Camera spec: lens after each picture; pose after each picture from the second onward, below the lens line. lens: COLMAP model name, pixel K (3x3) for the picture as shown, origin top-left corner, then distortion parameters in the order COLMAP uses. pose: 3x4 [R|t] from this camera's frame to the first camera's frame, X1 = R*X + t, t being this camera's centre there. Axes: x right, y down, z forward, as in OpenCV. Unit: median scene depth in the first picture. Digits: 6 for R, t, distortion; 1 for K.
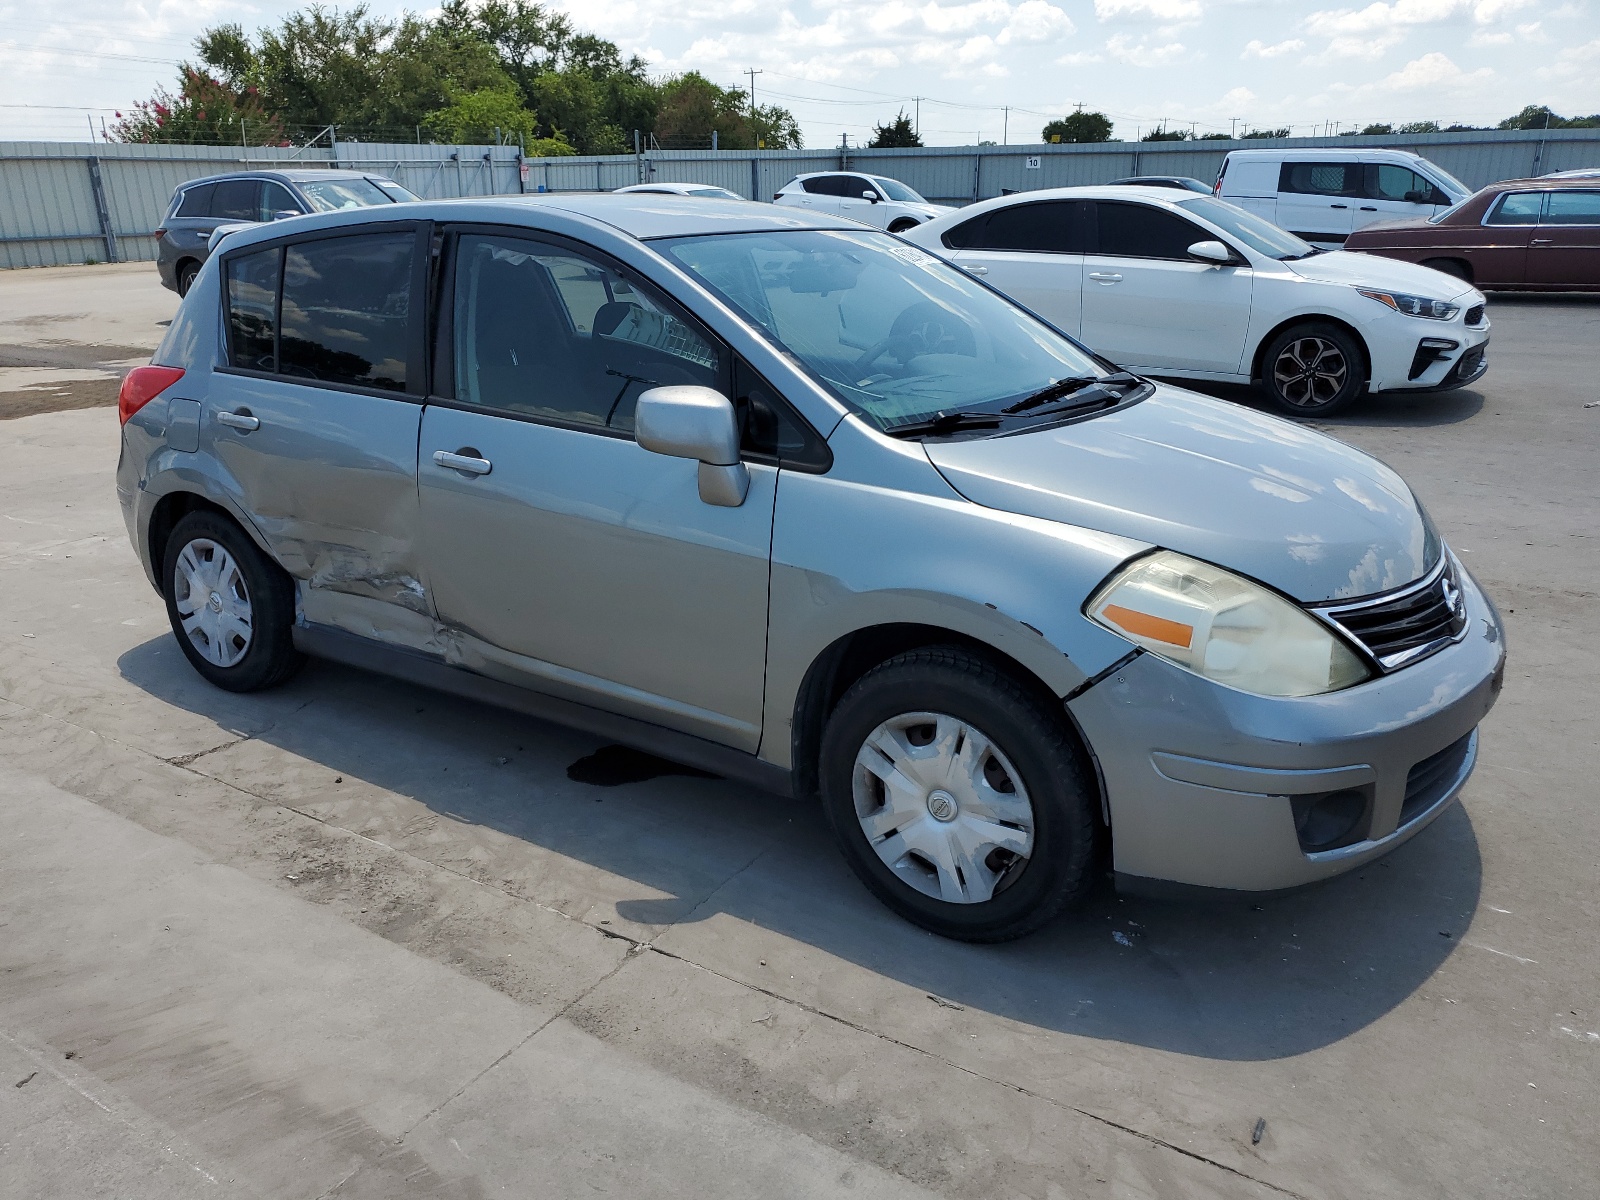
lens RADIAL K [[1302.7, 0, 800.2], [0, 1302.7, 598.6], [0, 0, 1]] dist [0.006866, 0.006765]
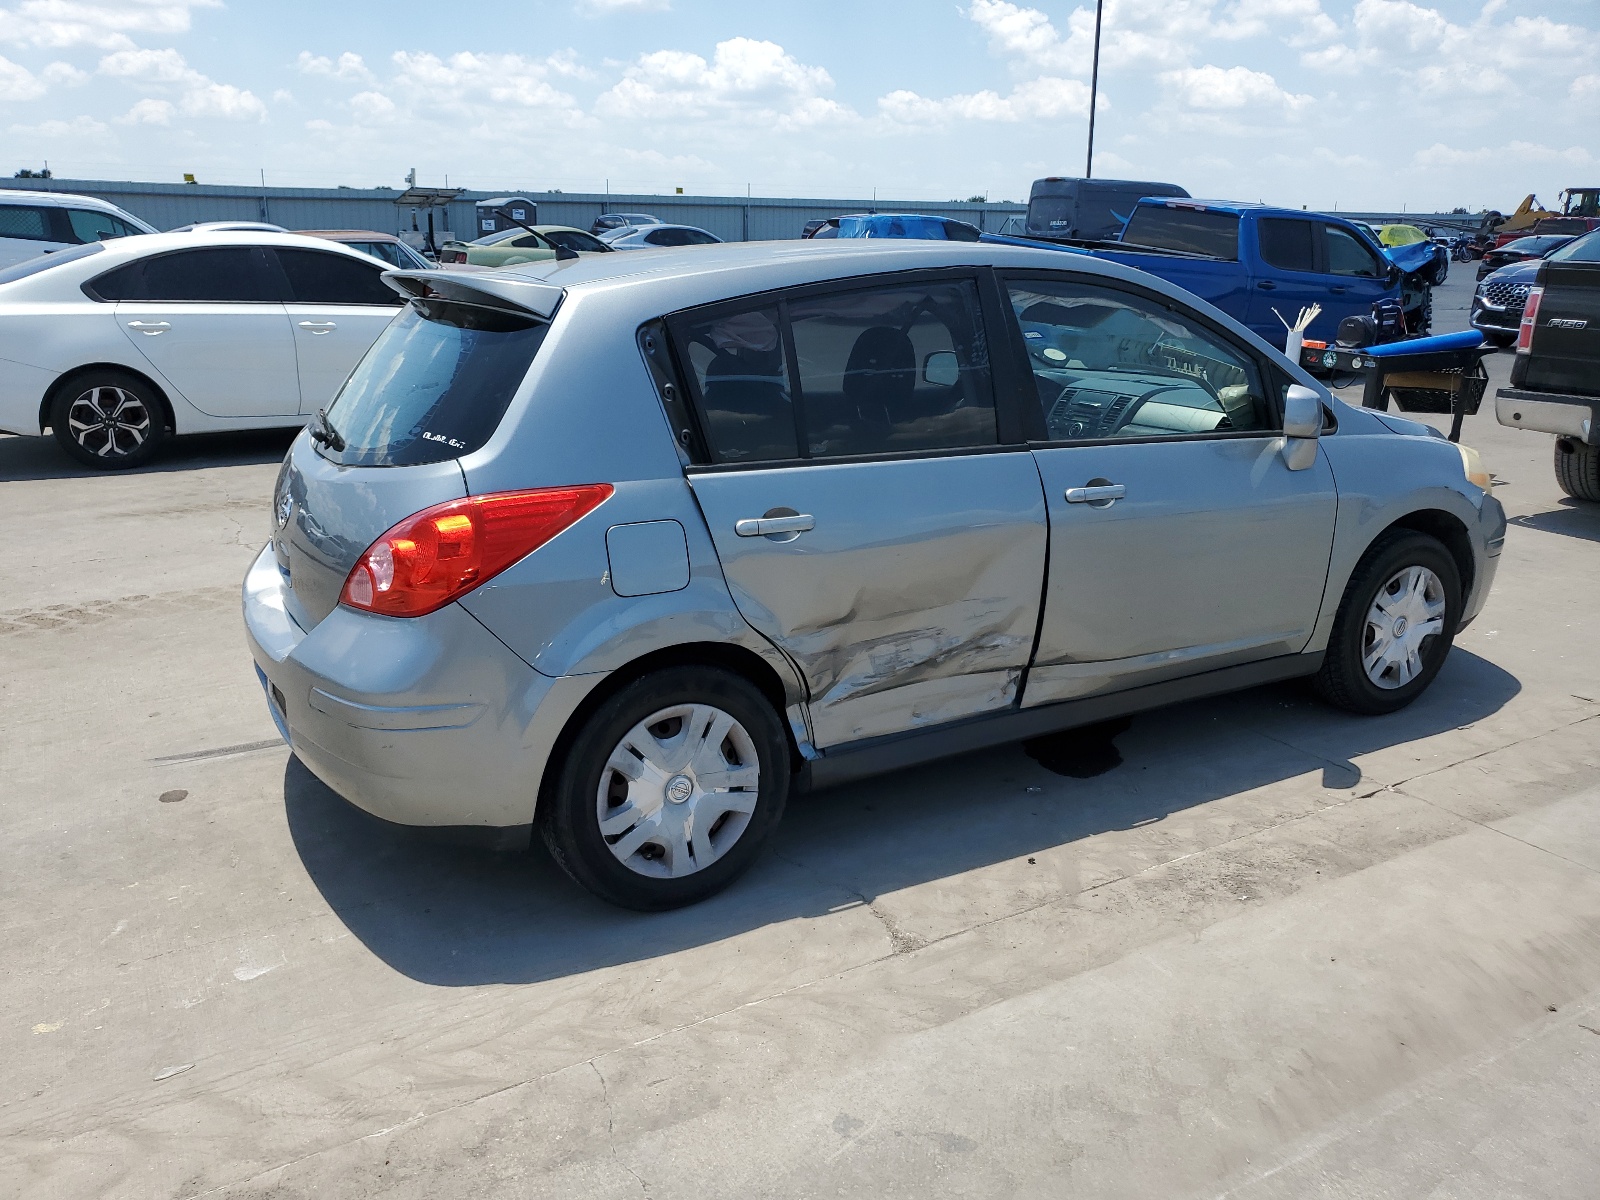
lens RADIAL K [[1226.9, 0, 799.0], [0, 1226.9, 627.9], [0, 0, 1]] dist [-0.139331, 0.169549]
pose [[0.463477, -0.274022, 0.842675, -1.143244], [0.260262, 0.951136, 0.166146, -0.214077], [-0.847026, 0.142311, 0.512147, 0.680923]]
